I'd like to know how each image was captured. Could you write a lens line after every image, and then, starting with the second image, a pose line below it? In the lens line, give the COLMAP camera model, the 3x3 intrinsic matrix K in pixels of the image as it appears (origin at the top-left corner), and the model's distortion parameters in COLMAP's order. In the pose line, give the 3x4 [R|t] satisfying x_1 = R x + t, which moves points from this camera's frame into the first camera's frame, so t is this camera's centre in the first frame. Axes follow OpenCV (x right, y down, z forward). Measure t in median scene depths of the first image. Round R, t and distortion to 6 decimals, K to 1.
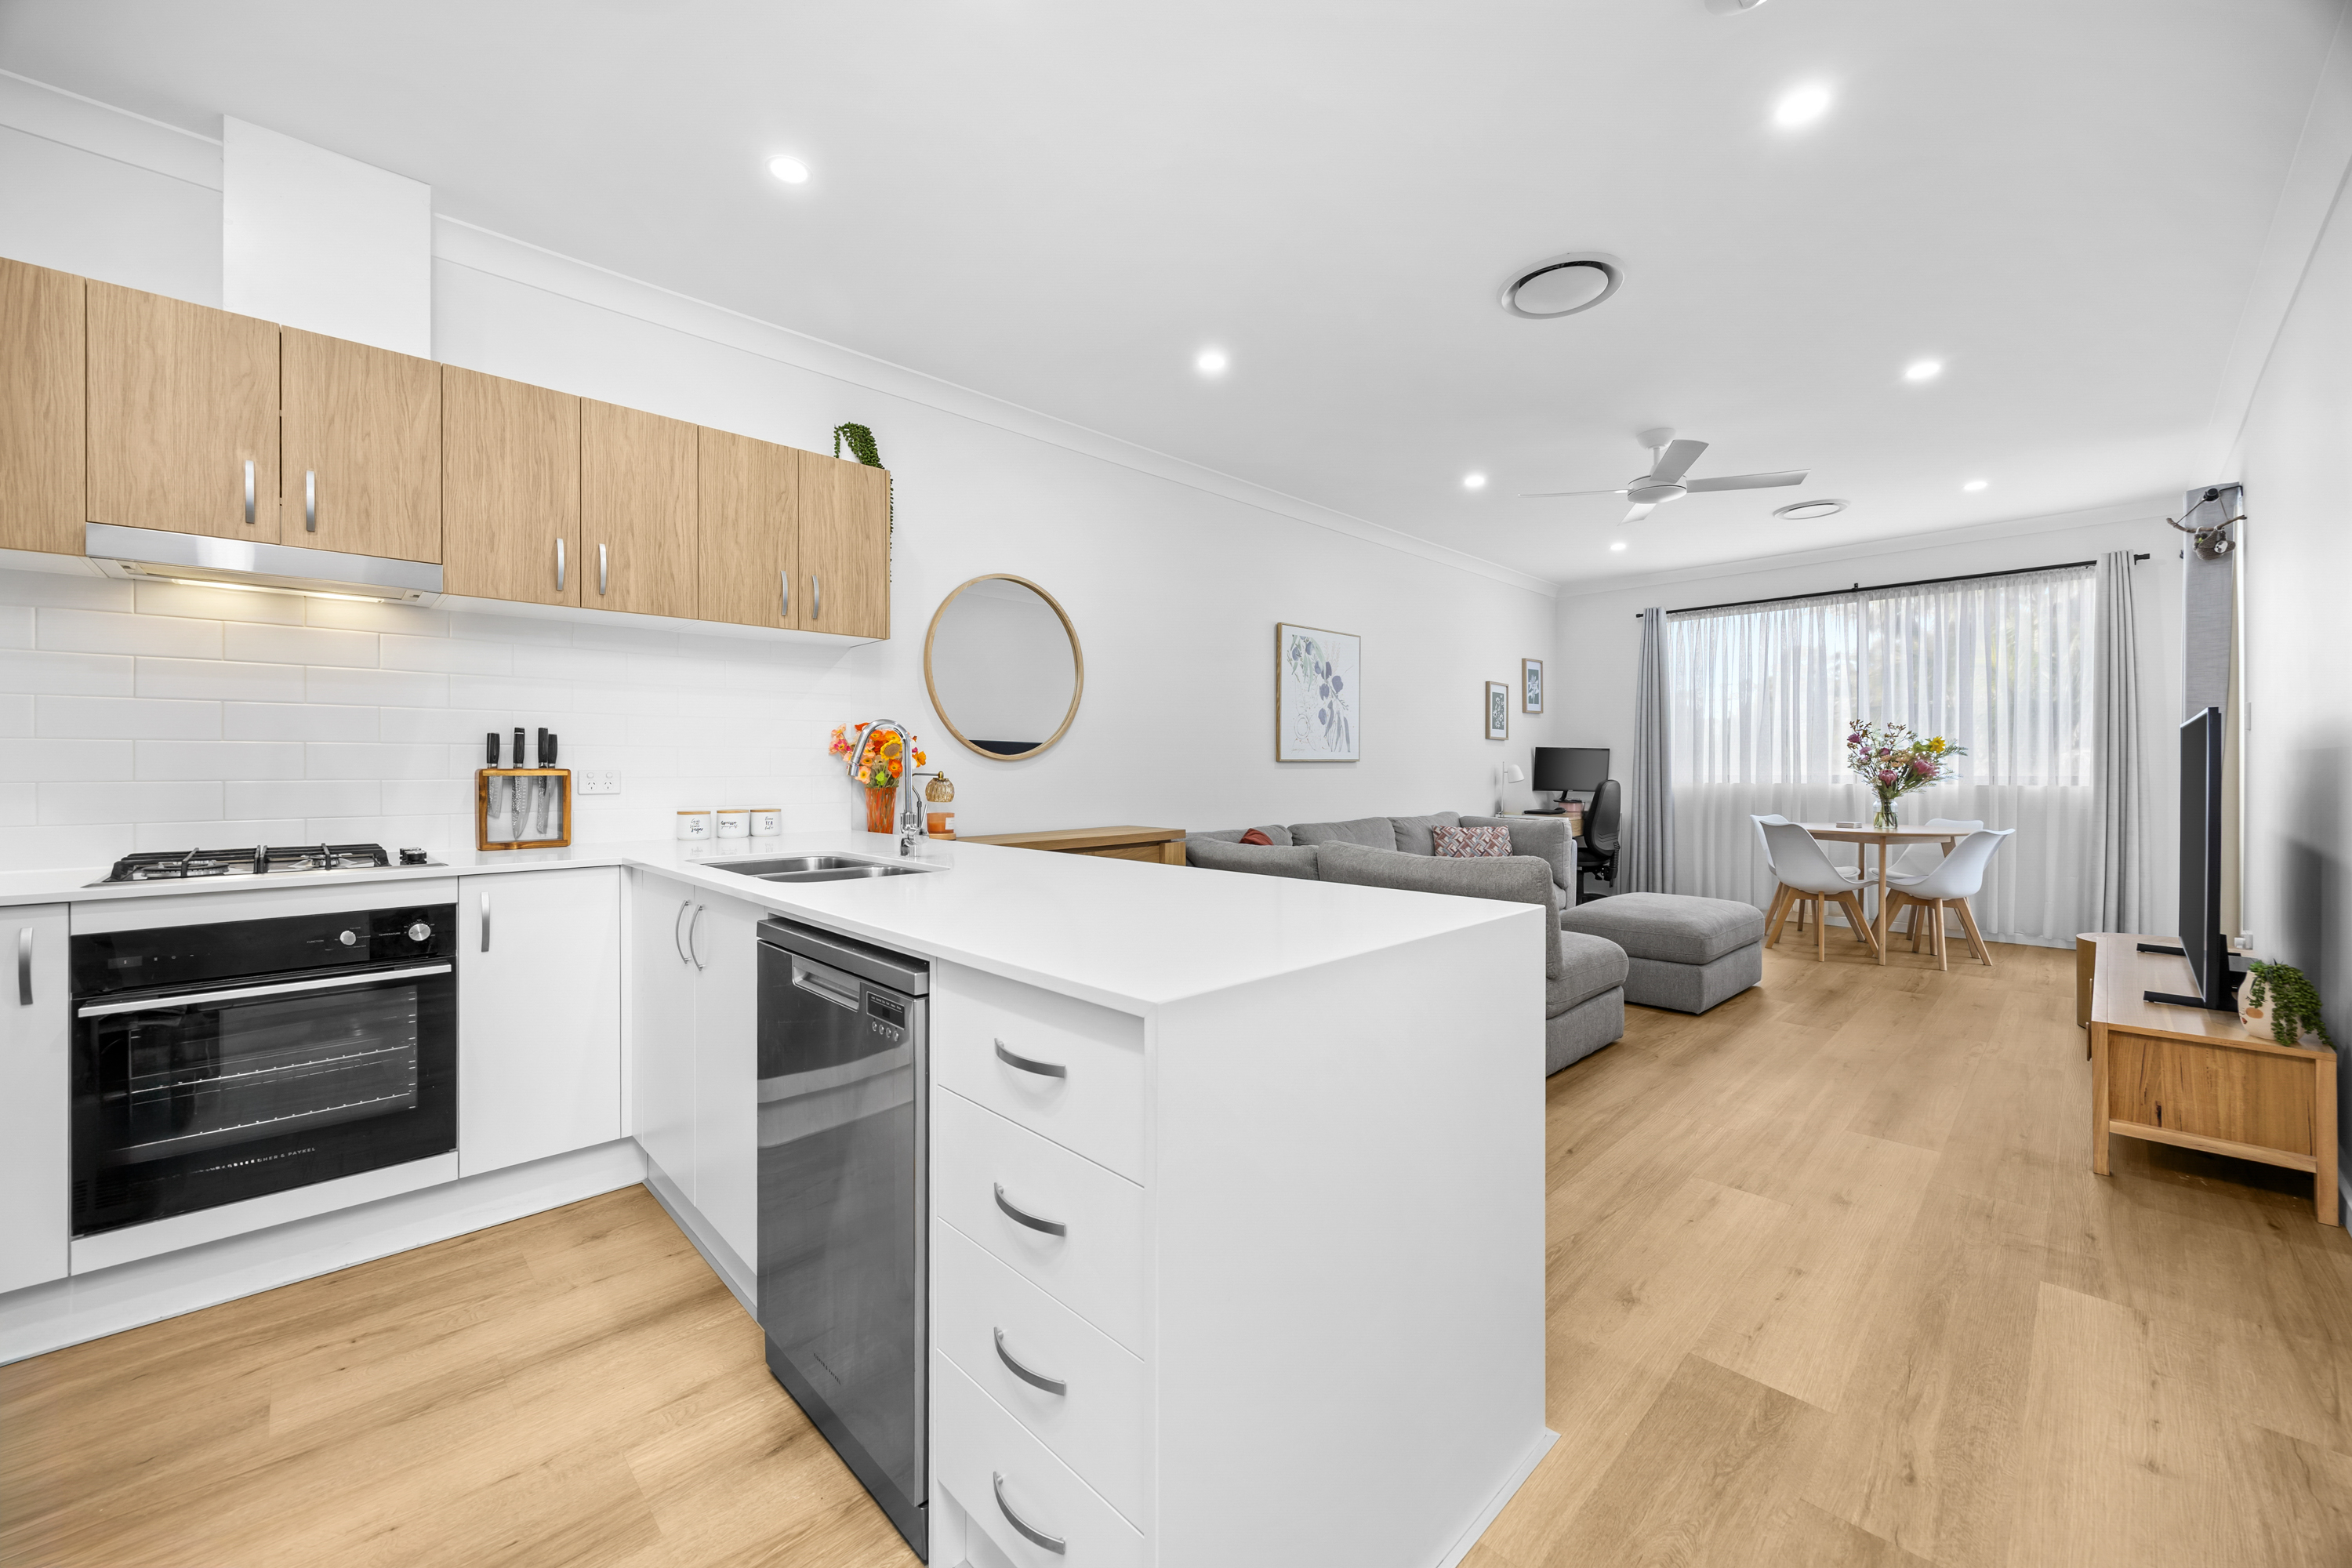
lens RADIAL K [[915.0, 0, 1187.8], [0, 915.0, 778.5], [0, 0, 1]] dist [0.001324, 0.000453]
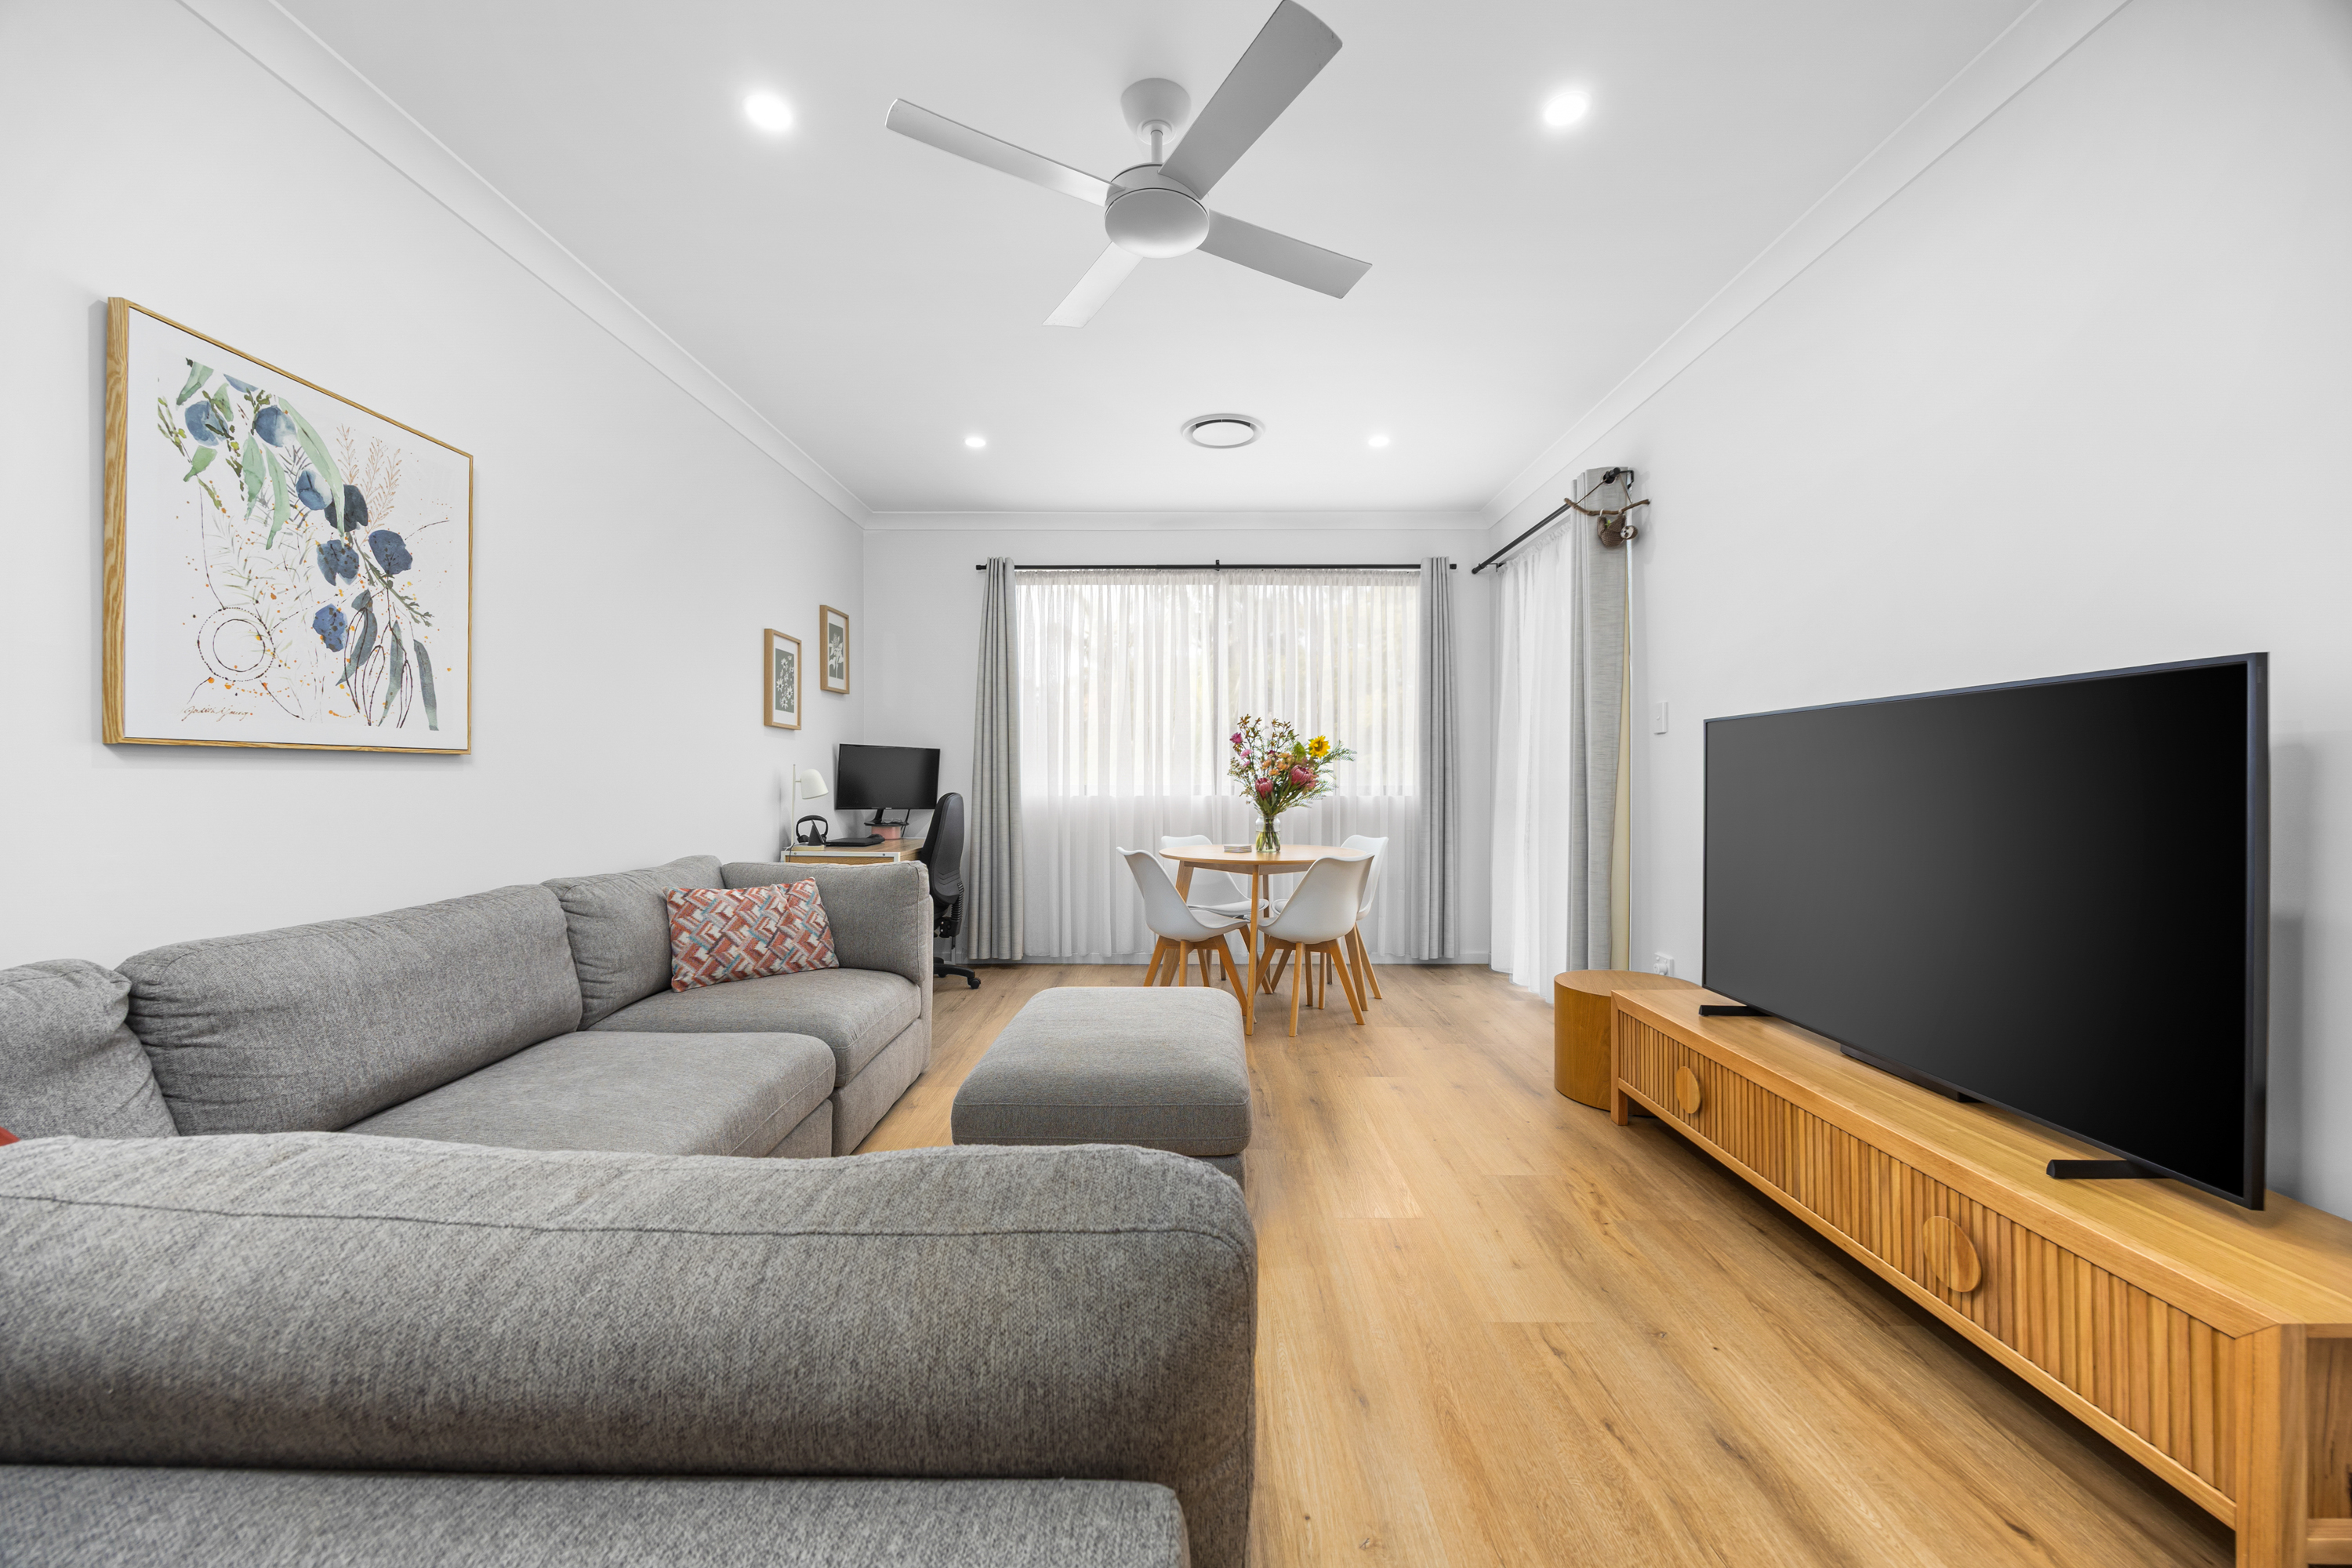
lens RADIAL K [[915.0, 0, 1187.8], [0, 915.0, 778.5], [0, 0, 1]] dist [0.001324, 0.000453]
pose [[0.712356, 0.002741, 0.701812, 0.125641], [0.007060, 0.999914, -0.011071, -0.000428], [-0.701782, 0.012842, 0.712276, 0.462796]]
